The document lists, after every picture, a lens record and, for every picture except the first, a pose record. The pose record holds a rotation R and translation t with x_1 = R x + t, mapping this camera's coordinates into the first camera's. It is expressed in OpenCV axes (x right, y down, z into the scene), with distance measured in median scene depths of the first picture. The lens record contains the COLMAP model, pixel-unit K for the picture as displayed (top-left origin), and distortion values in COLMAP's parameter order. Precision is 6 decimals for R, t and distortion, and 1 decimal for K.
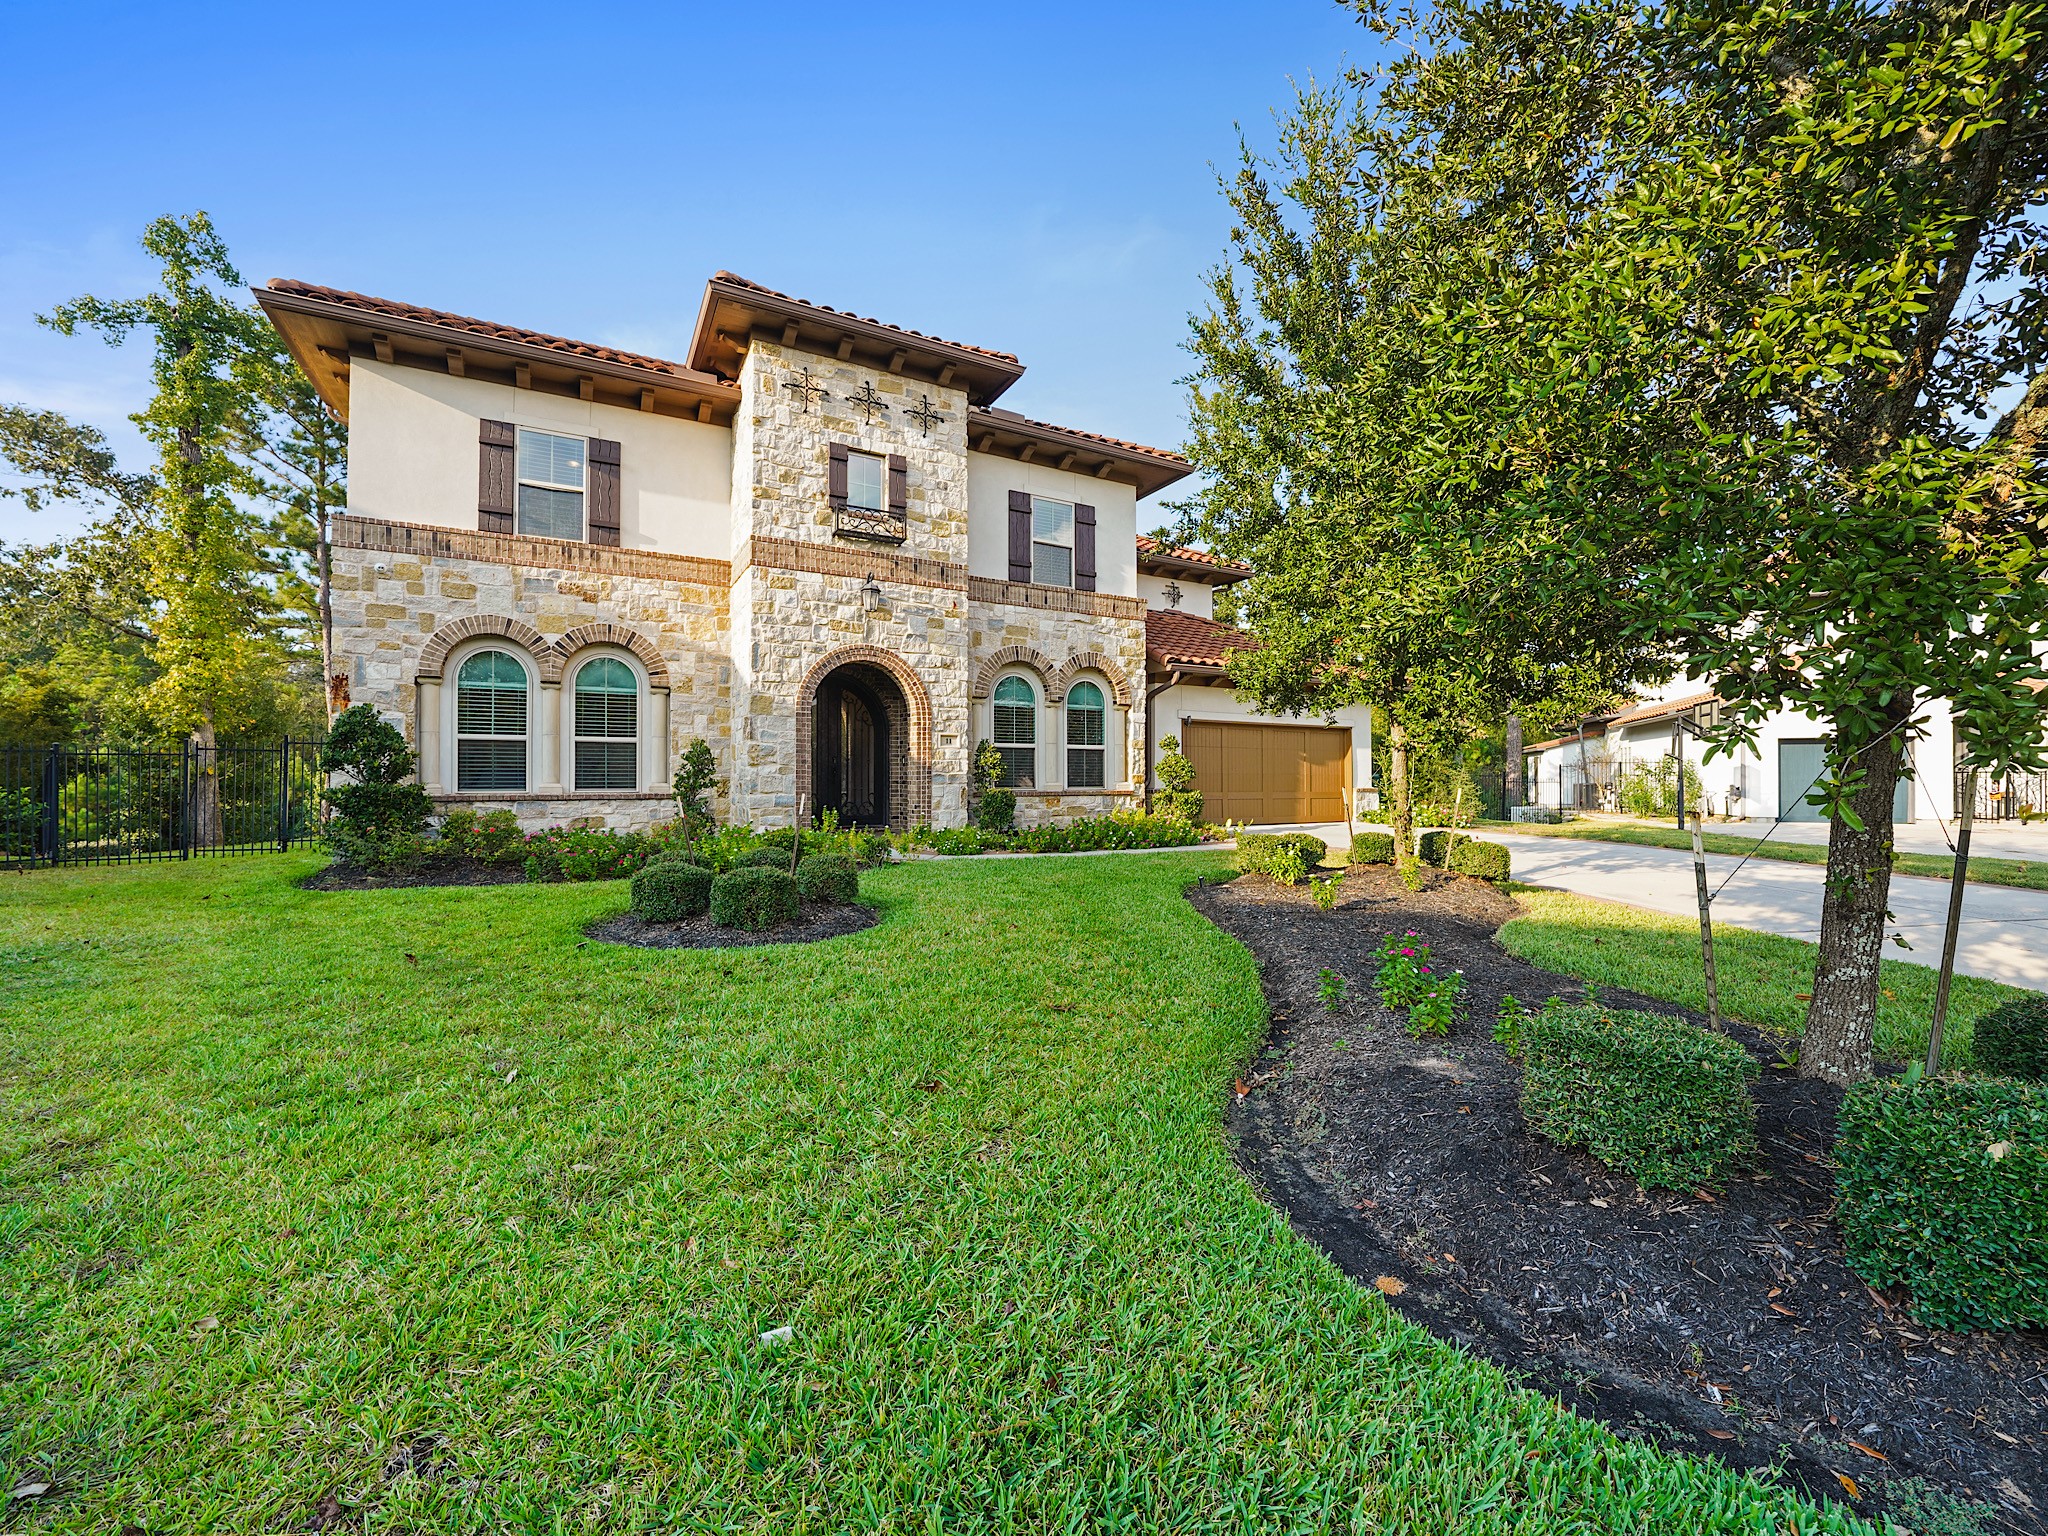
lens RADIAL K [[804.4, 0, 988.7], [0, 804.4, 778.5], [0, 0, 1]] dist [-0.013836, -0.000290]
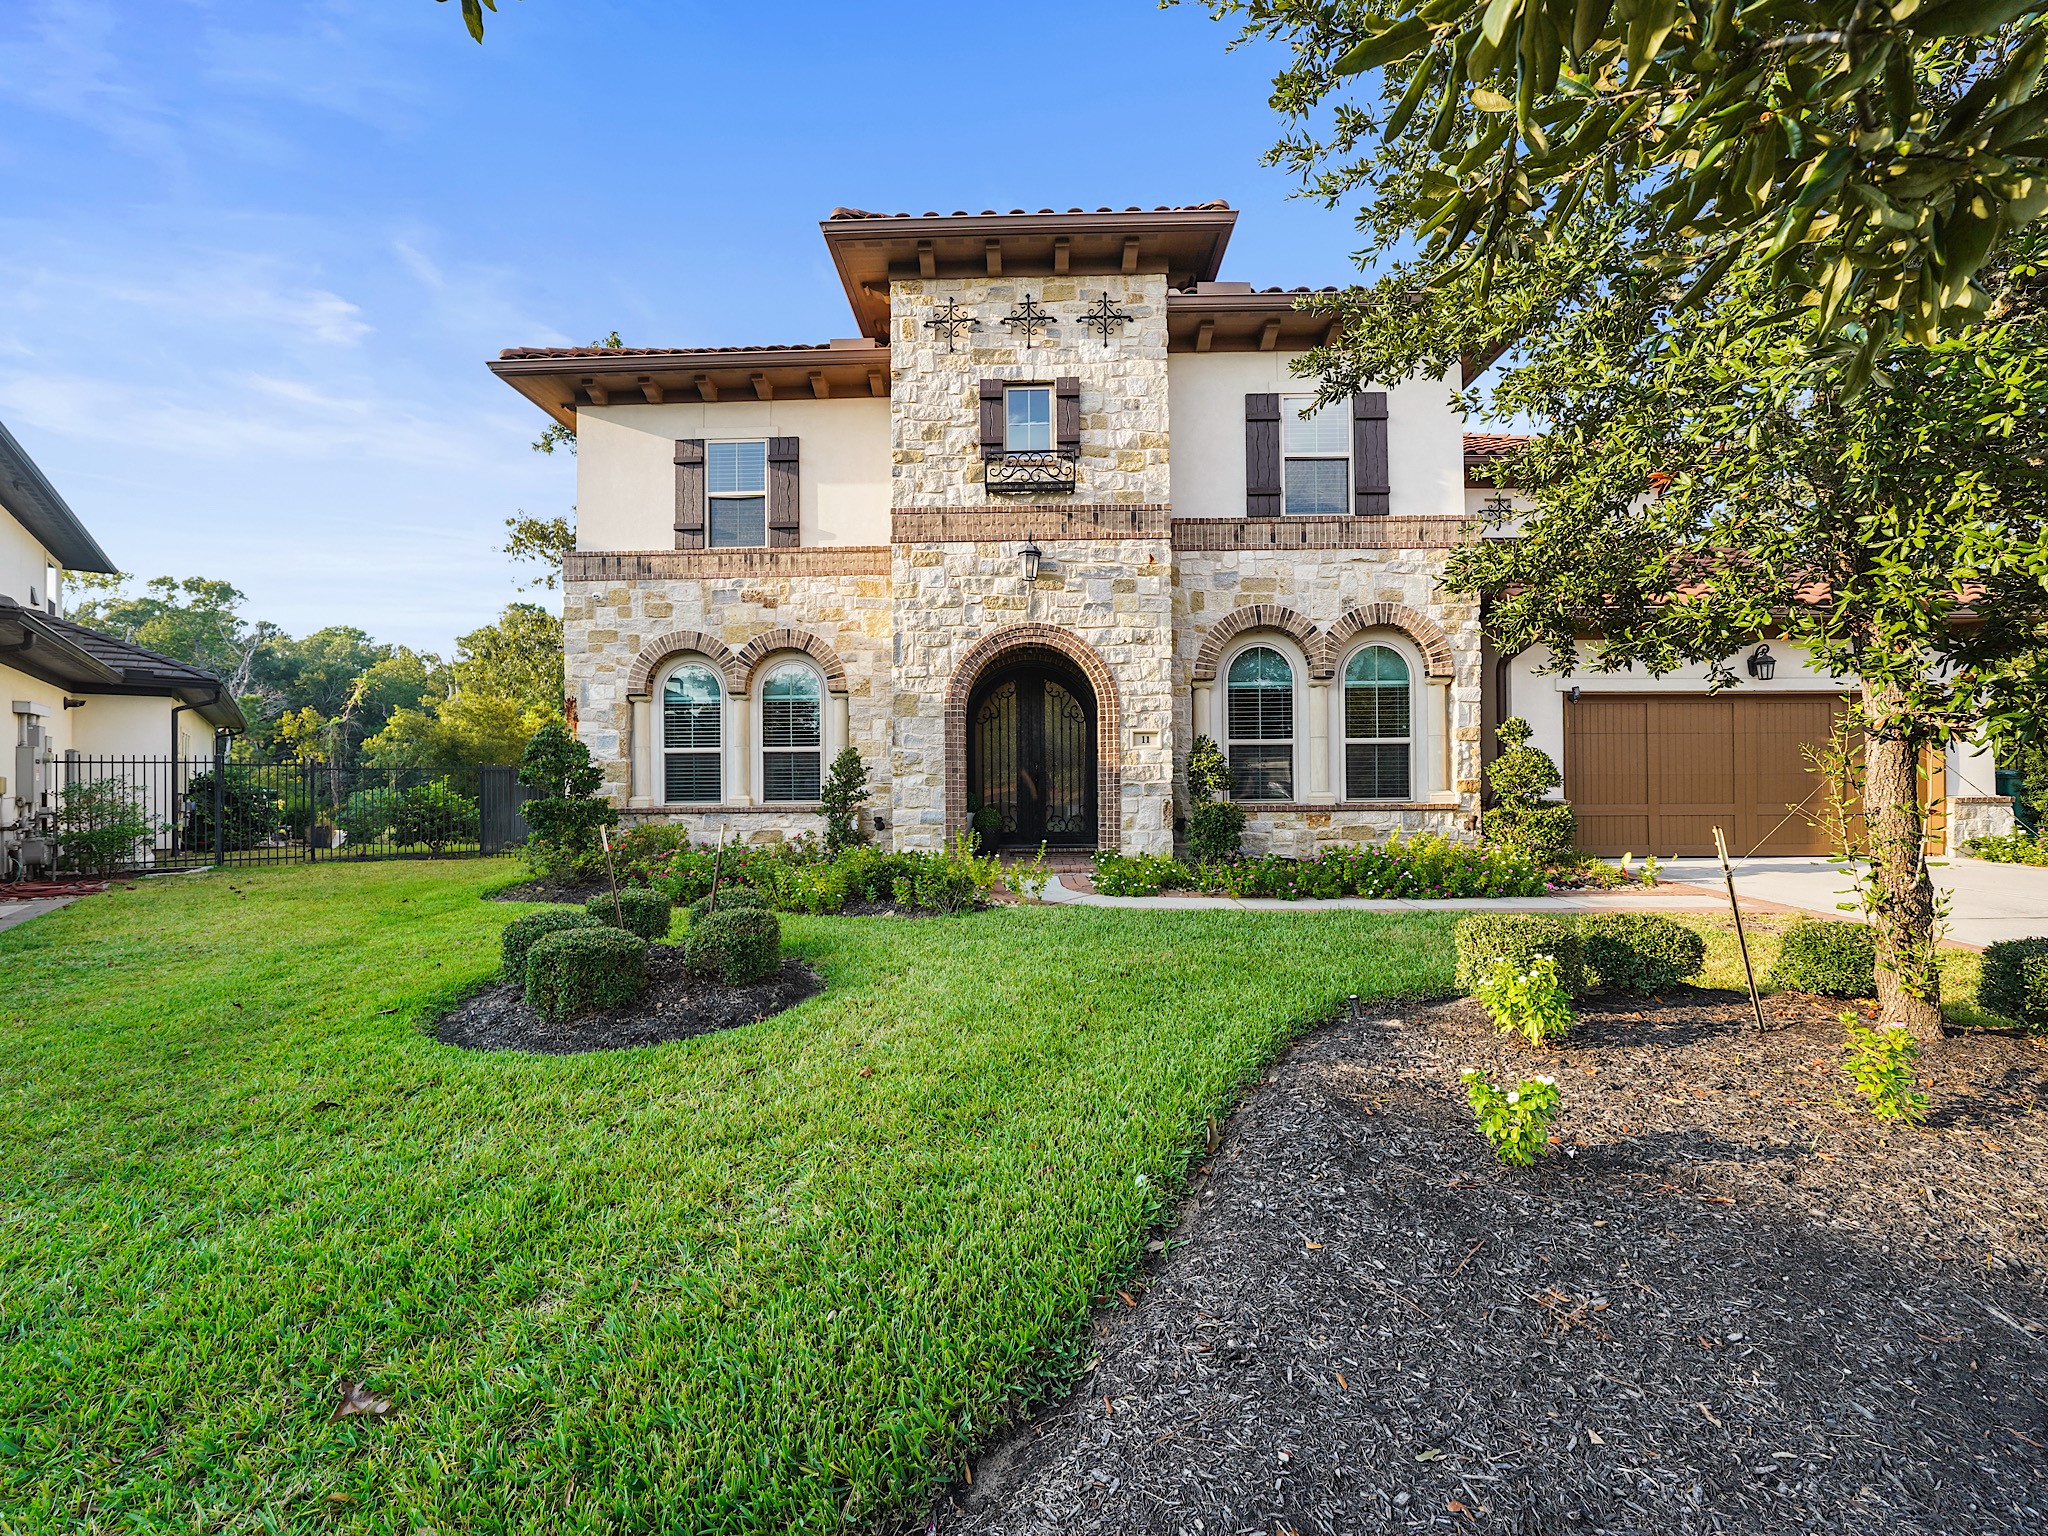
lens RADIAL K [[804.4, 0, 988.7], [0, 804.4, 778.5], [0, 0, 1]] dist [-0.013836, -0.000290]
pose [[0.871400, -0.007992, -0.490508, 0.201318], [0.009713, 0.999952, 0.000962, -0.012476], [0.490477, -0.005603, 0.871436, 0.278596]]
